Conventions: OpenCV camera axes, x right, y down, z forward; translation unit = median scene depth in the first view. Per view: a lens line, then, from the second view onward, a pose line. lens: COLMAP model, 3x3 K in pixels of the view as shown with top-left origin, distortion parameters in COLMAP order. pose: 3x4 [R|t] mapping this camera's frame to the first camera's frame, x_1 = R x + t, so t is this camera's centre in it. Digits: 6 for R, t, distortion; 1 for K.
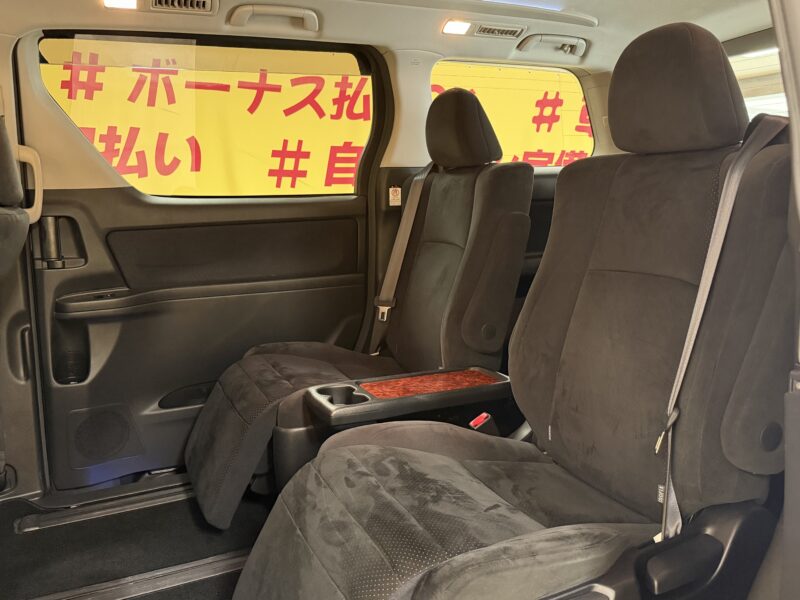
lens RADIAL K [[680.4, 0, 400.9], [0, 680.4, 303.5], [0, 0, 1]] dist [0.144526, -0.293963]
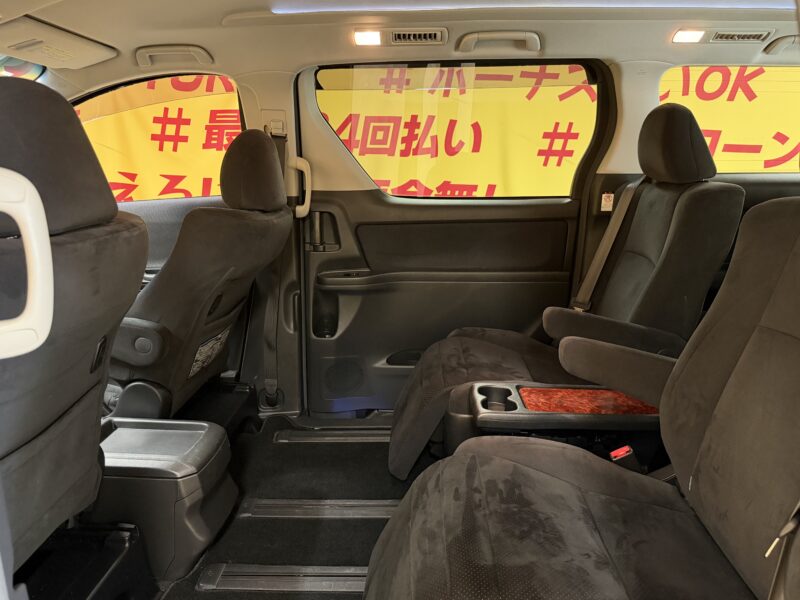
lens RADIAL K [[578.2, 0, 400.9], [0, 578.2, 304.7], [0, 0, 1]] dist [0.062628, -0.093662]
pose [[0.898826, 0.127357, -0.419395, 0.099104], [-0.088949, 0.989945, 0.109985, -0.071081], [0.429185, -0.061553, 0.901117, 0.056063]]
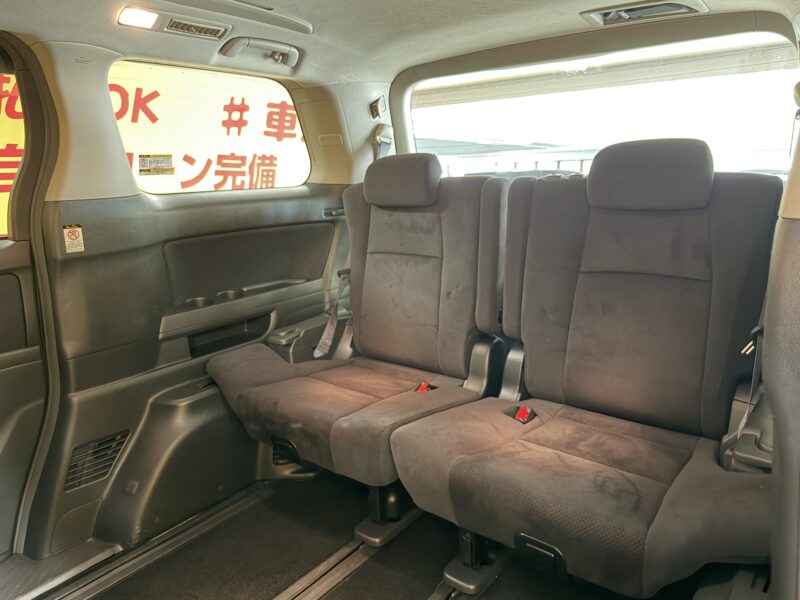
lens RADIAL K [[590.6, 0, 400.0], [0, 590.6, 300.0], [0, 0, 1]] dist [-0.004832, -0.007546]
pose [[0.887261, -0.107197, 0.448638, 0.011445], [0.090426, 0.994171, 0.058713, -0.096391], [-0.452317, -0.011526, 0.891783, 0.270673]]
